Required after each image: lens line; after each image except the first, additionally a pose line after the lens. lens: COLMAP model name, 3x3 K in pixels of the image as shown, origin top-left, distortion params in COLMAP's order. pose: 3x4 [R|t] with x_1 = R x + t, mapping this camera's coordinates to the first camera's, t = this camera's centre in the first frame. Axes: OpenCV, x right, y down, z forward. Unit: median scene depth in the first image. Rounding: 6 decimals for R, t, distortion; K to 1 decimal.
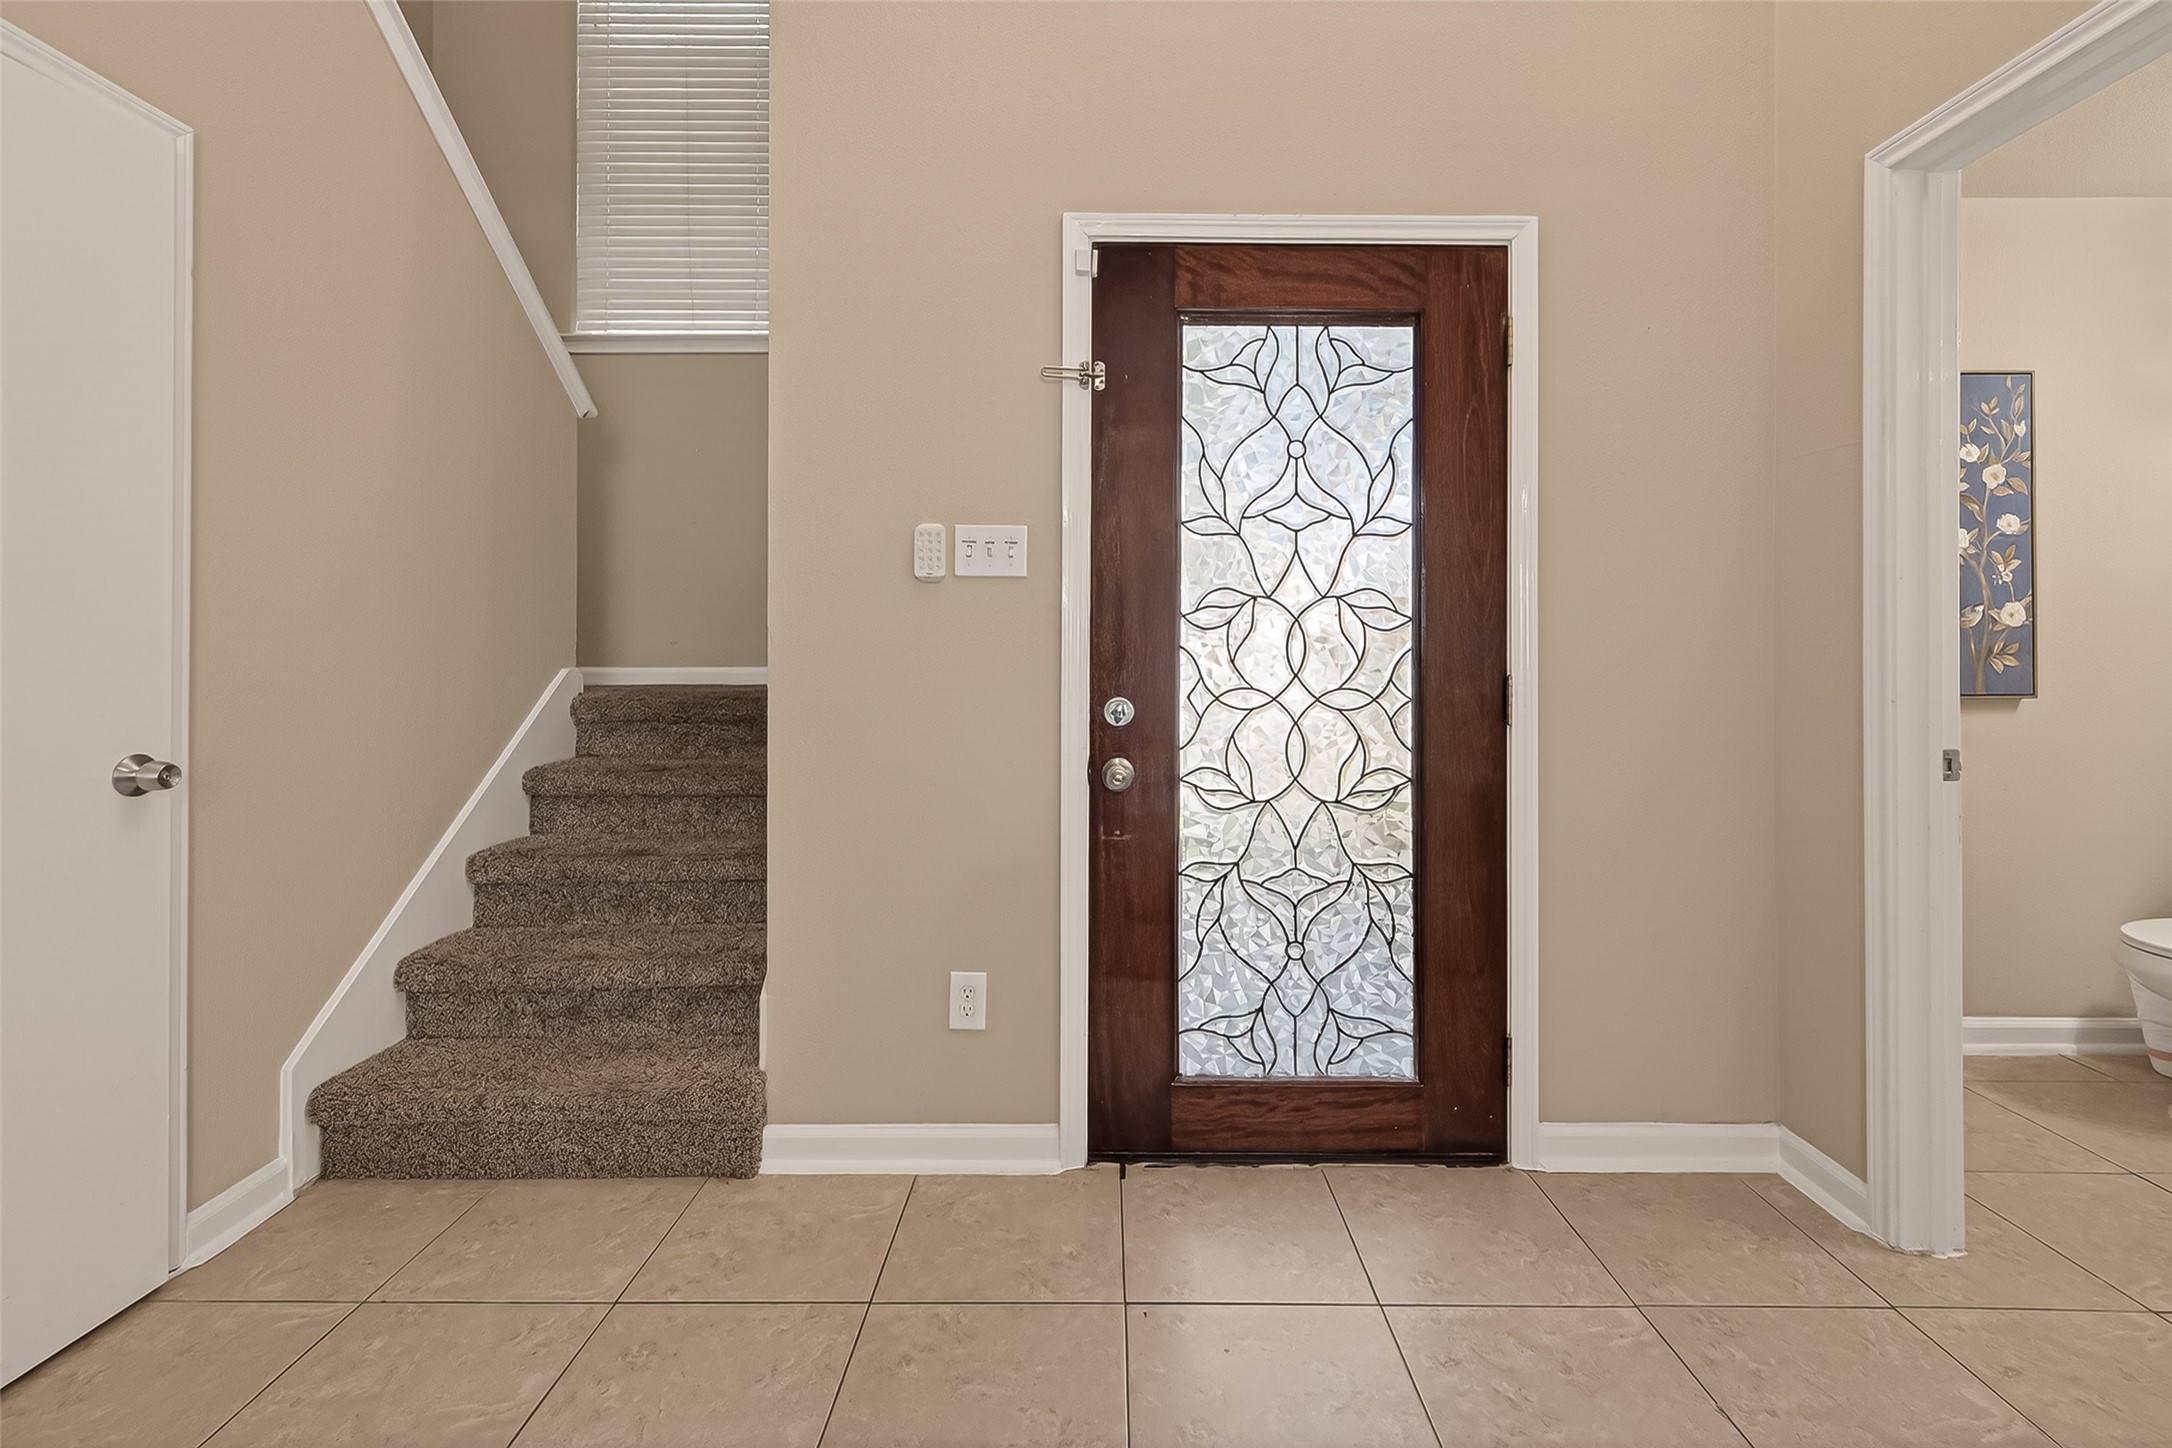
lens RADIAL K [[946.2, 0, 1097.6], [0, 946.2, 638.7], [0, 0, 1]] dist [0.003382, -0.000065]
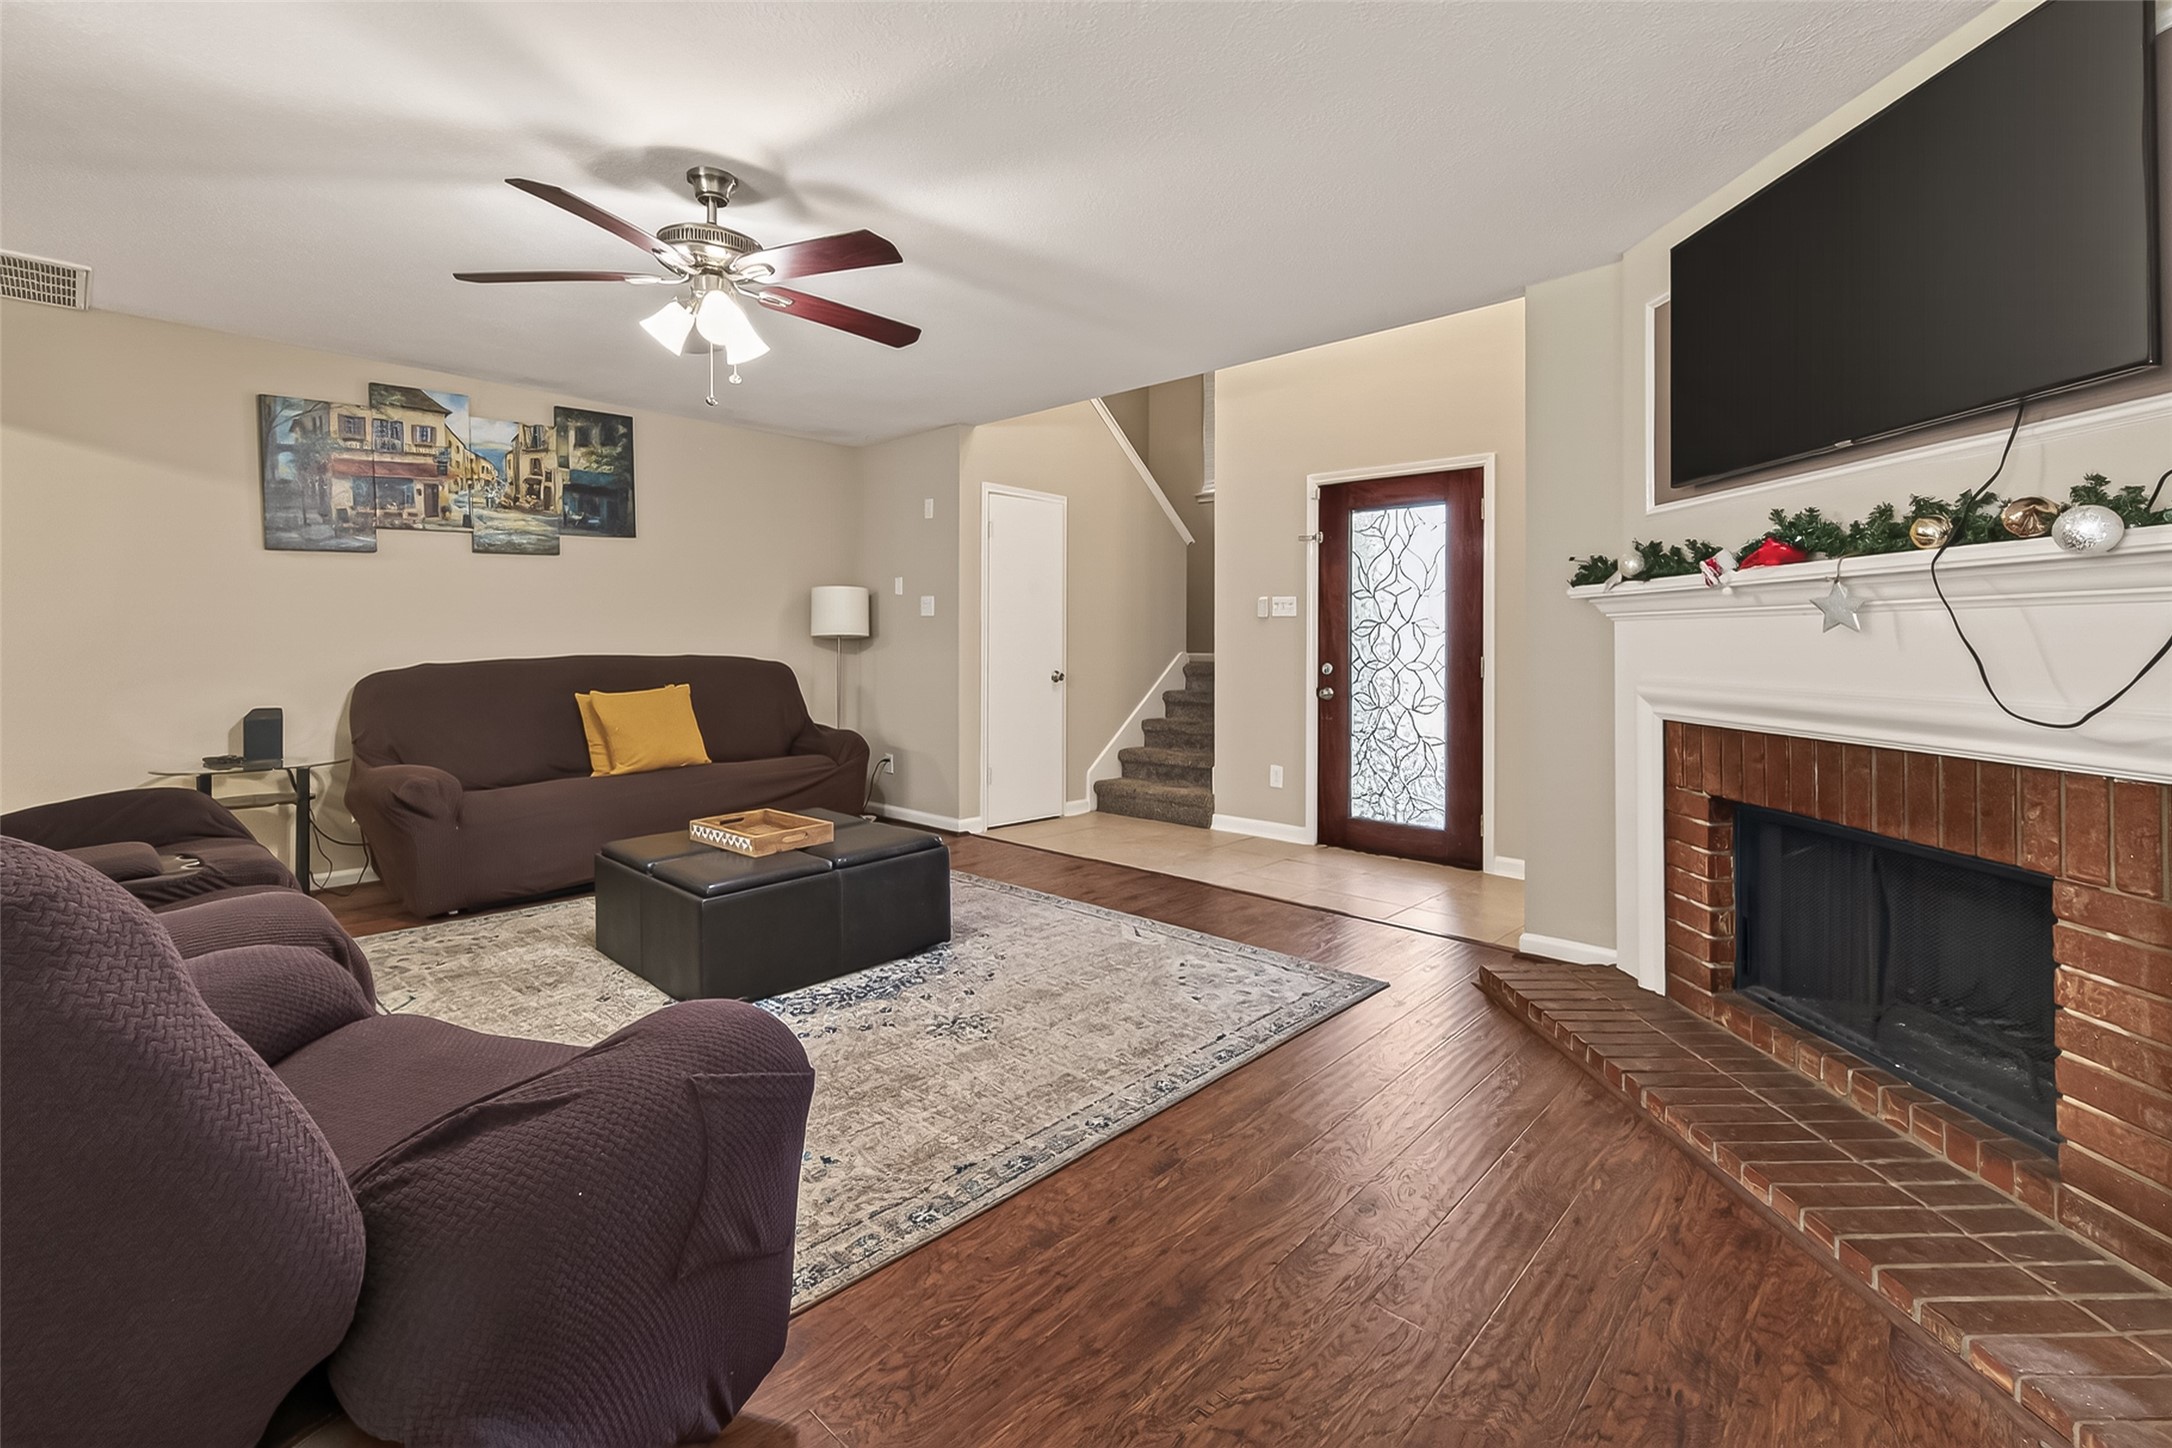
lens RADIAL K [[946.2, 0, 1097.6], [0, 946.2, 638.7], [0, 0, 1]] dist [0.003382, -0.000065]
pose [[0.735809, -0.000355, -0.677189, 1.279299], [0.002862, 0.999993, 0.002585, -0.012047], [0.677183, -0.003840, 0.735804, -1.277417]]
